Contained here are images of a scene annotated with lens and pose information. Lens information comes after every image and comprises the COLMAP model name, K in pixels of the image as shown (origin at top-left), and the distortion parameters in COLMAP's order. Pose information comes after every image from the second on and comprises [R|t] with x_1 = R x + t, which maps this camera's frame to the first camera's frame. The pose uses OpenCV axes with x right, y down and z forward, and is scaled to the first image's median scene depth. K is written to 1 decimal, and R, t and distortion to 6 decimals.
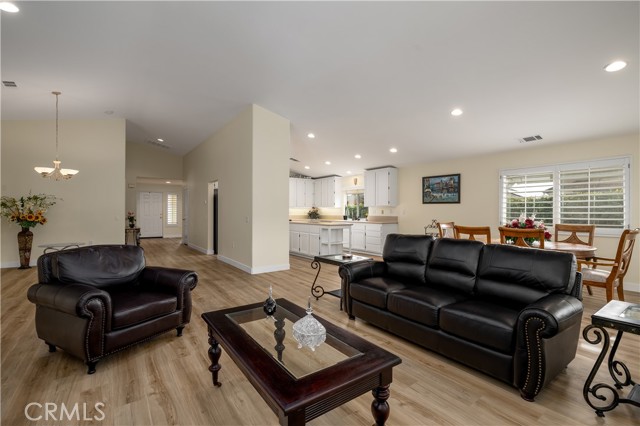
lens RADIAL K [[287.3, 0, 320.0], [0, 287.3, 213.0], [0, 0, 1]] dist [-0.000775, -0.000065]
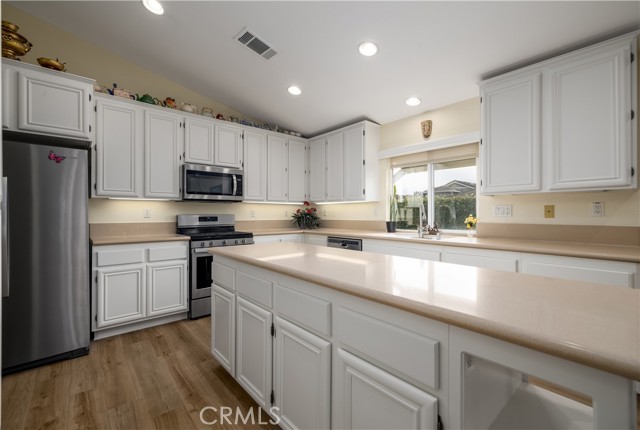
lens RADIAL K [[279.3, 0, 320.0], [0, 279.3, 215.0], [0, 0, 1]] dist [-0.000159, -0.000010]
pose [[0.996261, -0.004866, 0.086261, -0.042380], [0.004505, 0.999980, 0.004376, -0.001662], [-0.086280, -0.003971, 0.996263, 0.622659]]
